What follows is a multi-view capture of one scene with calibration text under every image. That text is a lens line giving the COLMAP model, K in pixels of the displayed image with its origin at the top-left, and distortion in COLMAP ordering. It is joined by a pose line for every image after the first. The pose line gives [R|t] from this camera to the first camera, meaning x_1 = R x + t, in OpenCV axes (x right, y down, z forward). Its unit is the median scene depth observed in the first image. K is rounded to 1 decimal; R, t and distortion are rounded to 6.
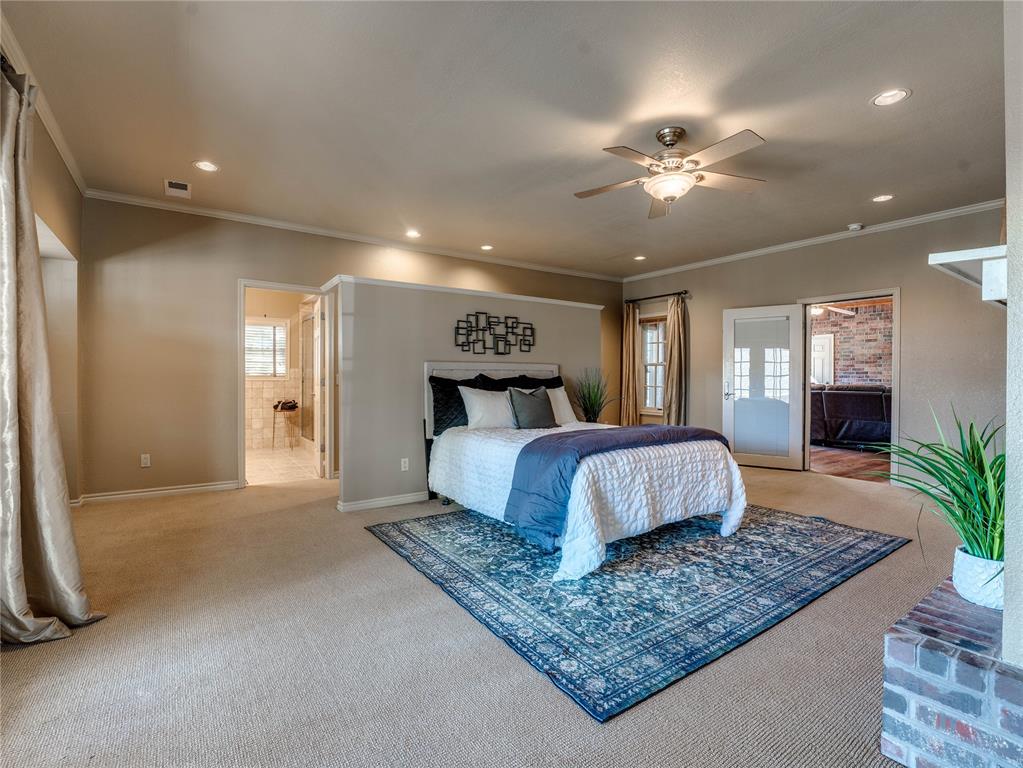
lens RADIAL K [[473.2, 0, 512.8], [0, 473.2, 380.3], [0, 0, 1]] dist [-0.025895, 0.001670]
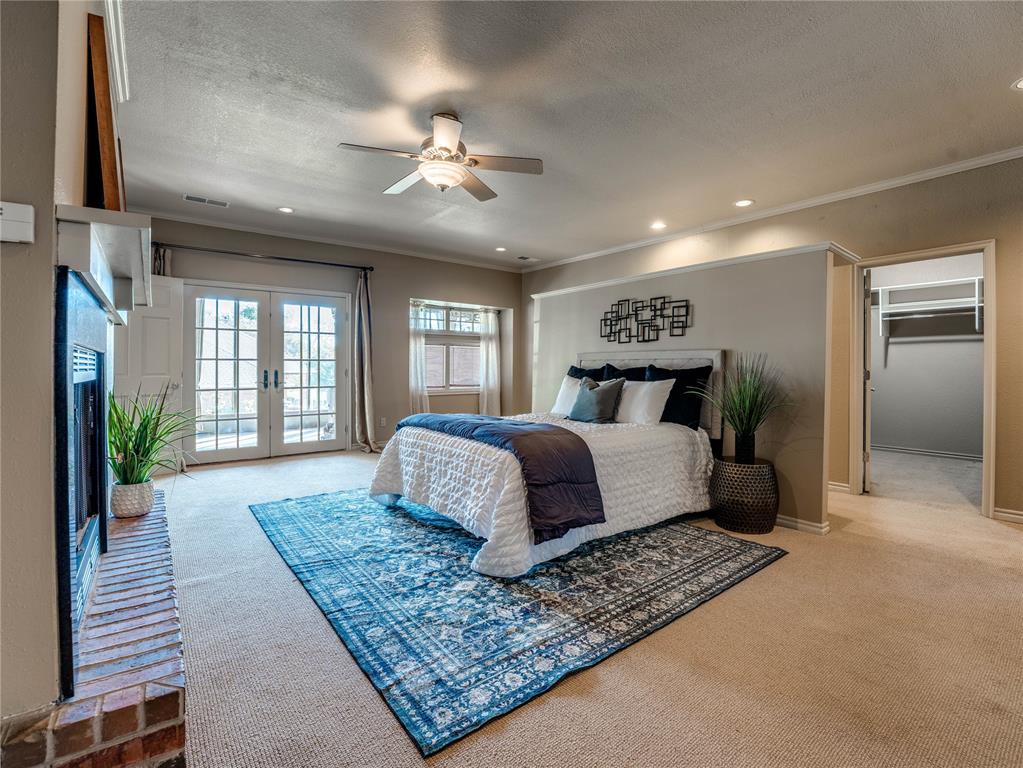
lens RADIAL K [[473.2, 0, 514.3], [0, 473.2, 367.6], [0, 0, 1]] dist [-0.025895, 0.001670]
pose [[0.057716, -0.001852, -0.998331, 1.102826], [-0.013077, 0.999911, -0.002611, -0.000495], [0.998247, 0.013206, 0.057687, 0.906927]]
